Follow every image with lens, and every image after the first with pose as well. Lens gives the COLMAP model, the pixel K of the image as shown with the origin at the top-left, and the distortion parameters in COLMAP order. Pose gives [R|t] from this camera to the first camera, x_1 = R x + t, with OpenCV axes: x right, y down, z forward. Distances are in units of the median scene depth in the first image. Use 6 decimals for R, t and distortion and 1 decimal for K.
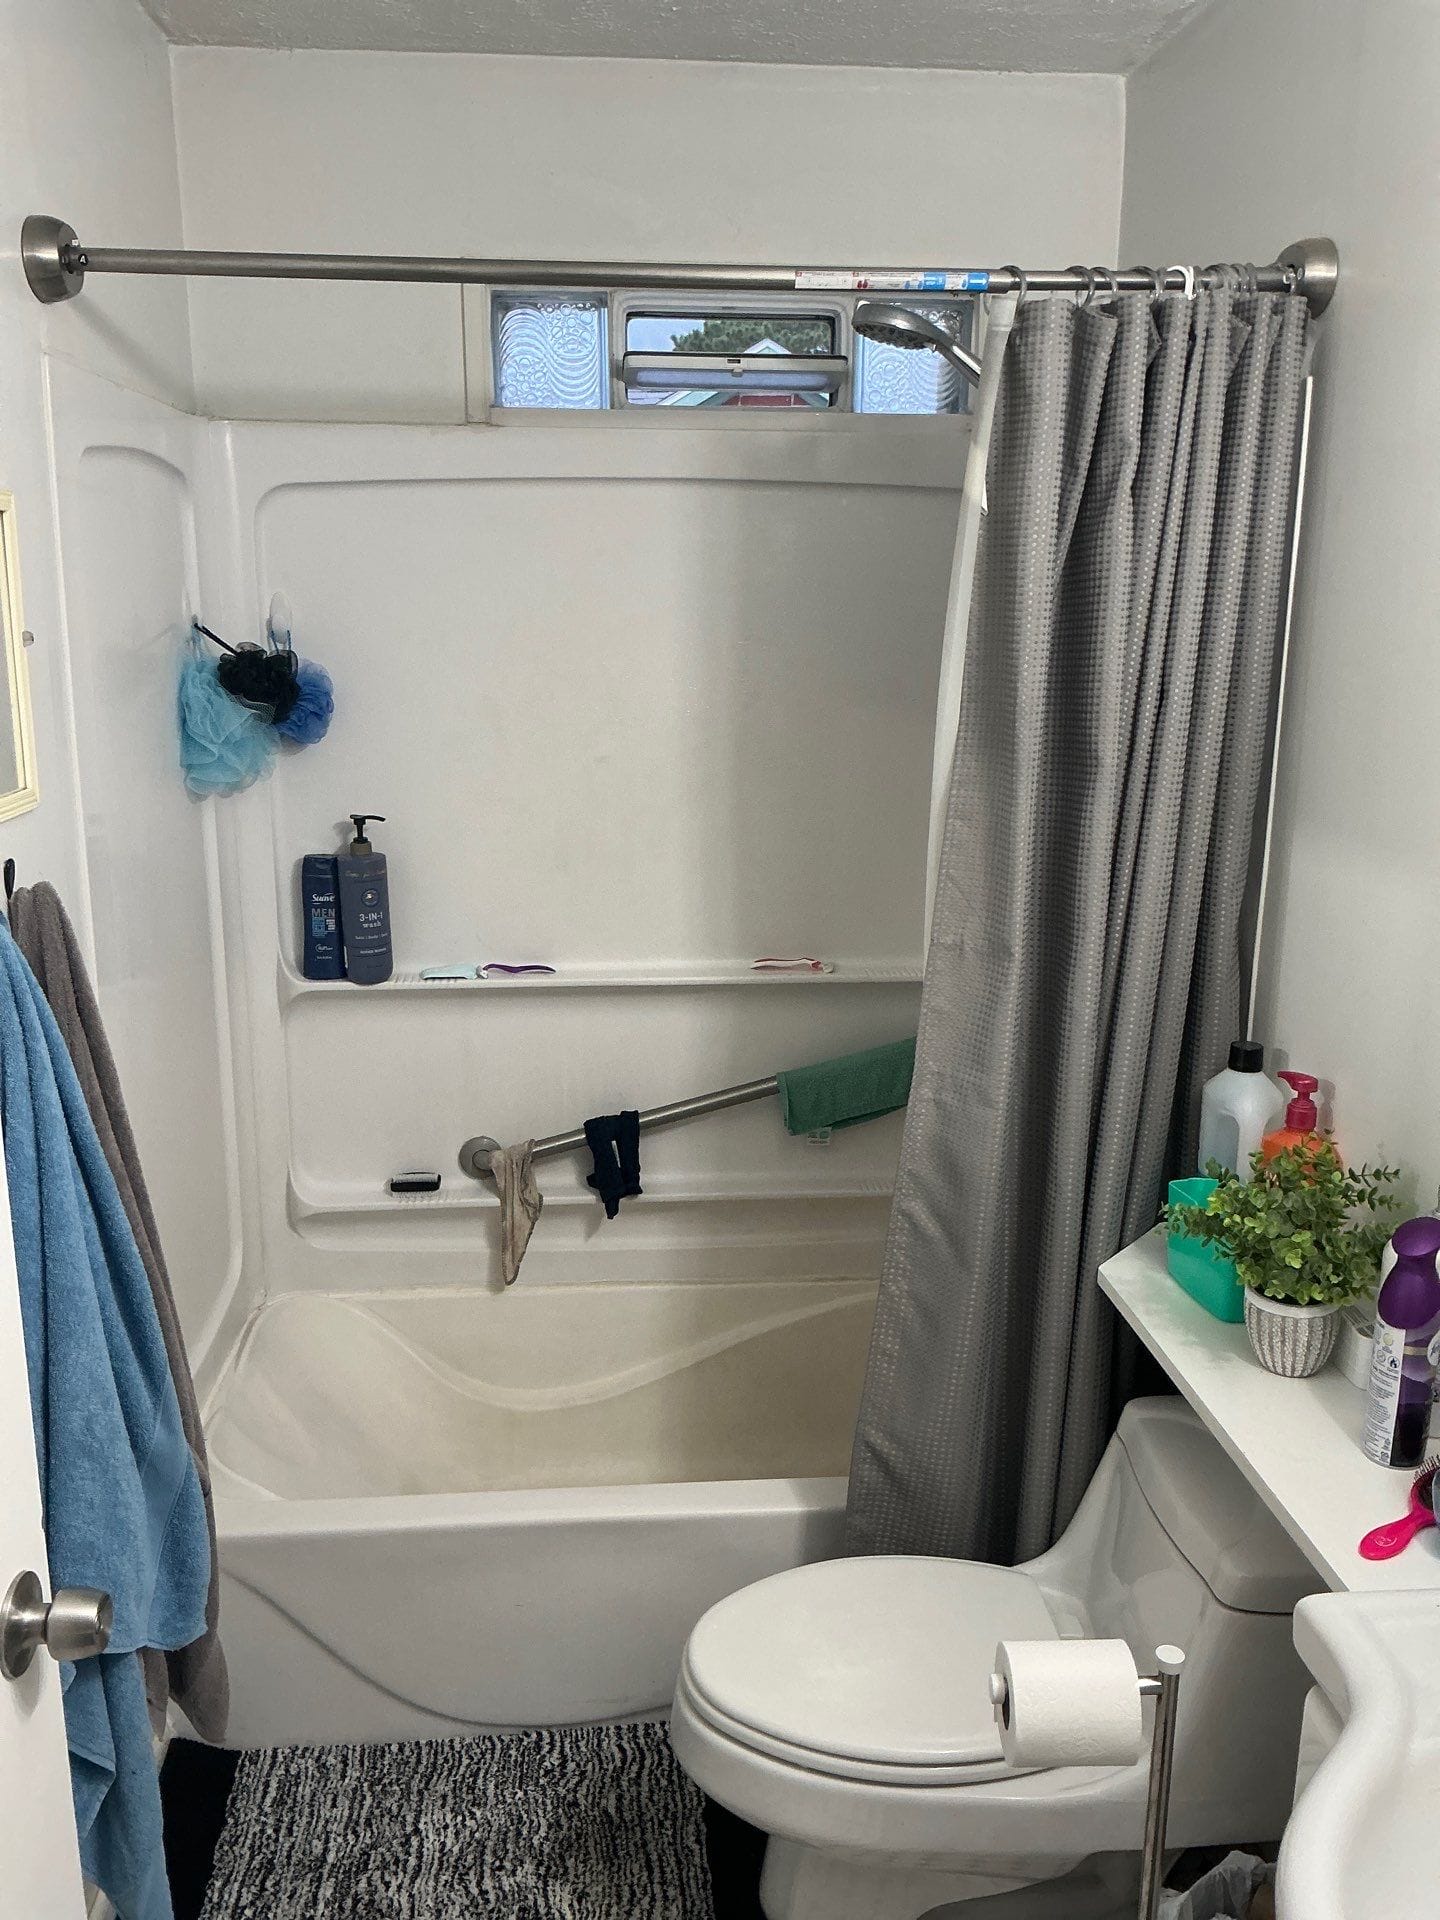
lens RADIAL K [[1567.5, 0, 716.7], [0, 1567.5, 950.3], [0, 0, 1]] dist [0.098210, -0.179119]
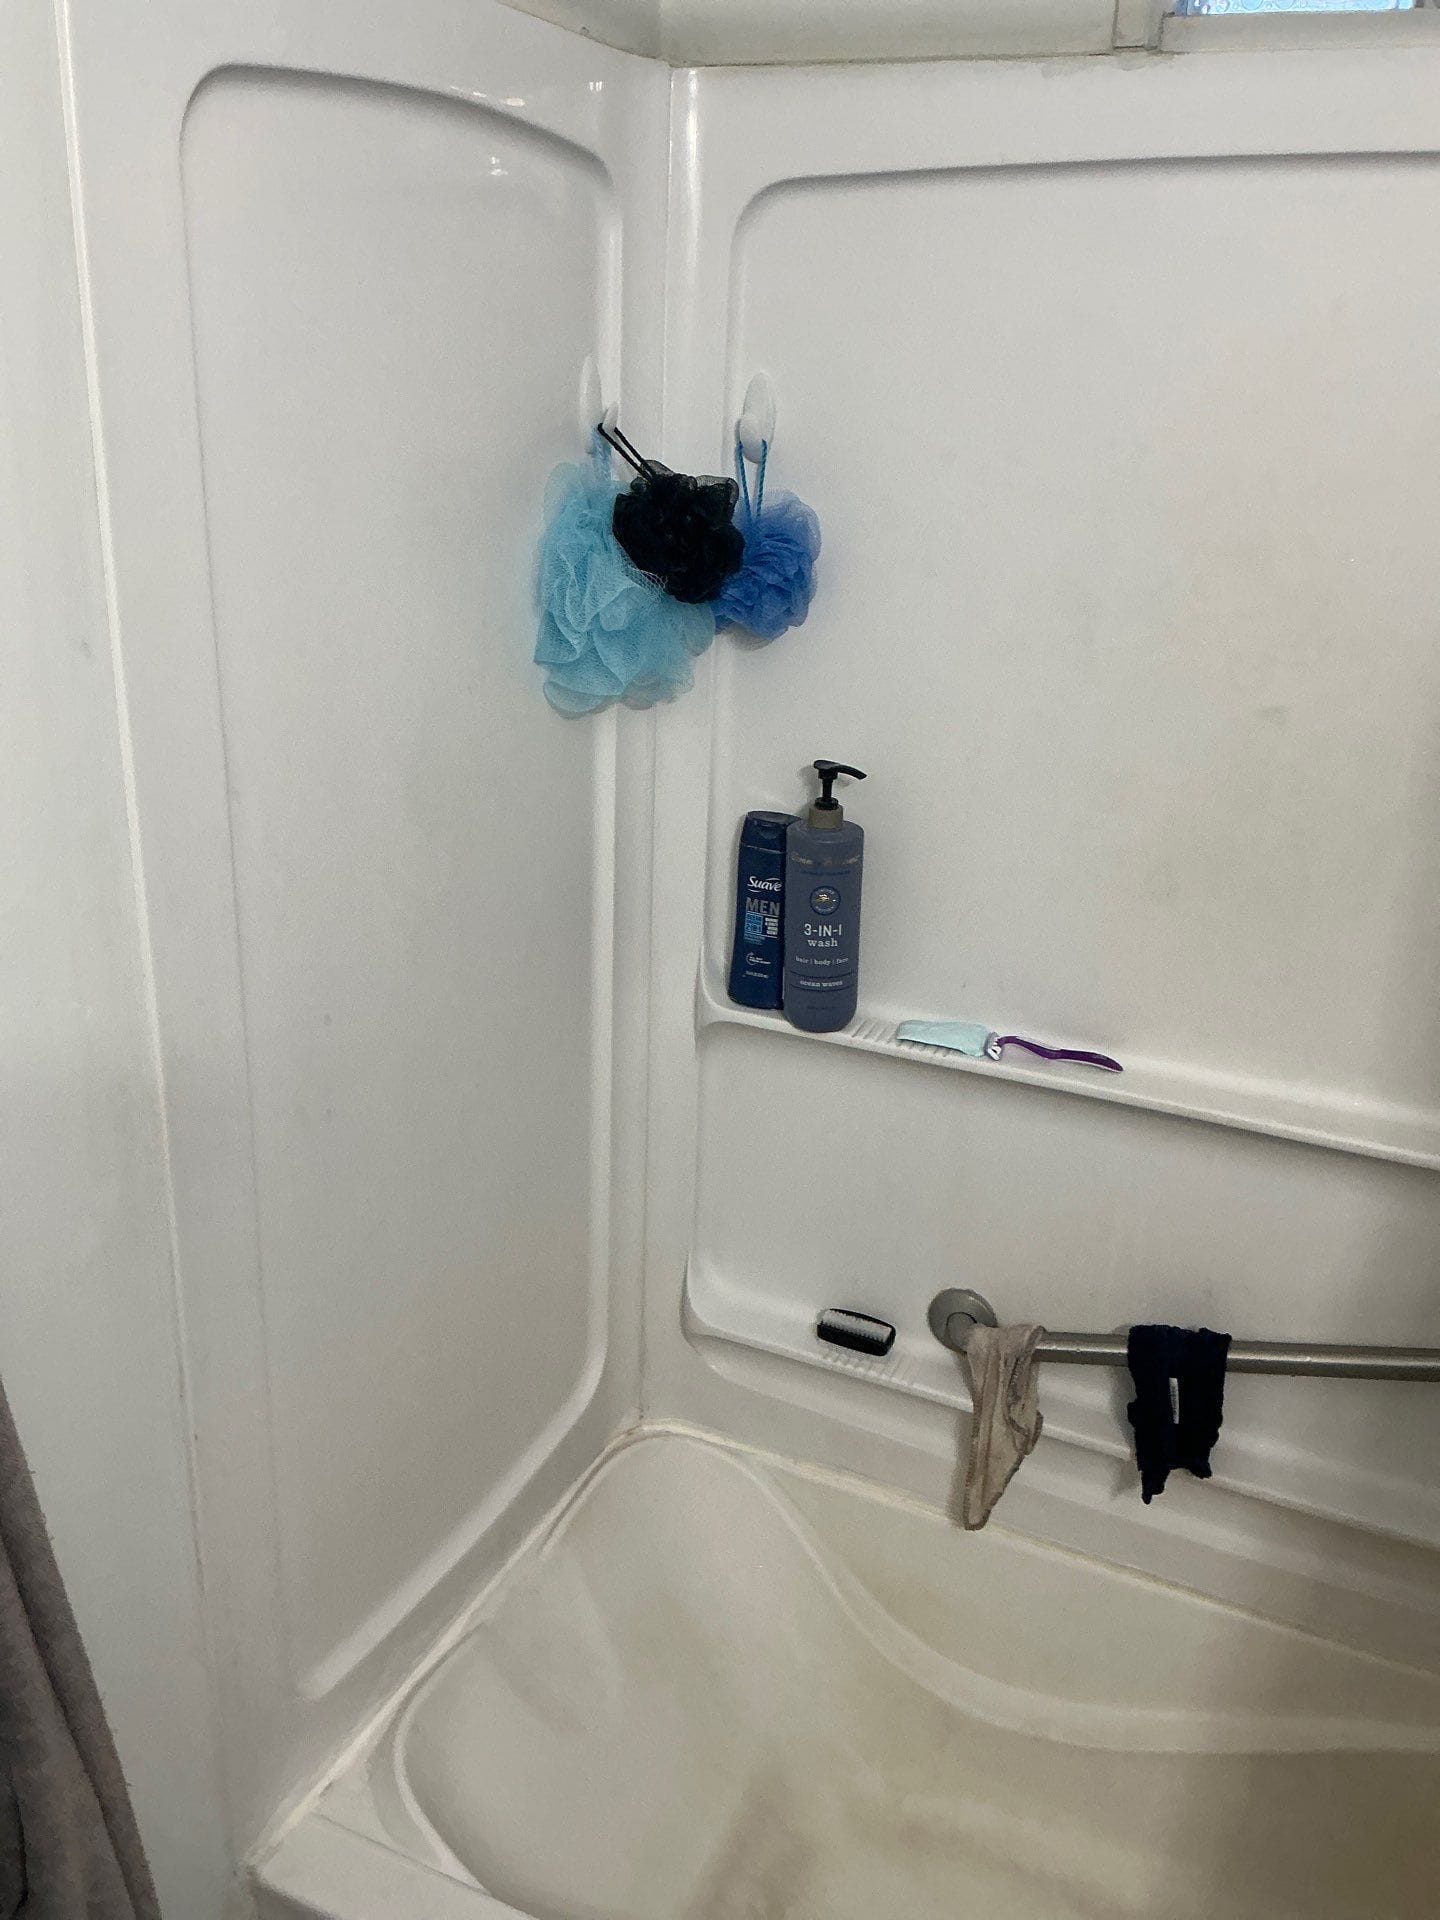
lens RADIAL K [[1567.5, 0, 716.7], [0, 1567.5, 950.3], [0, 0, 1]] dist [0.098210, -0.179119]
pose [[0.869669, 0.193060, -0.454318, 0.021733], [-0.138654, 0.978833, 0.150533, -0.095137], [0.473763, -0.067921, 0.878029, 0.424377]]
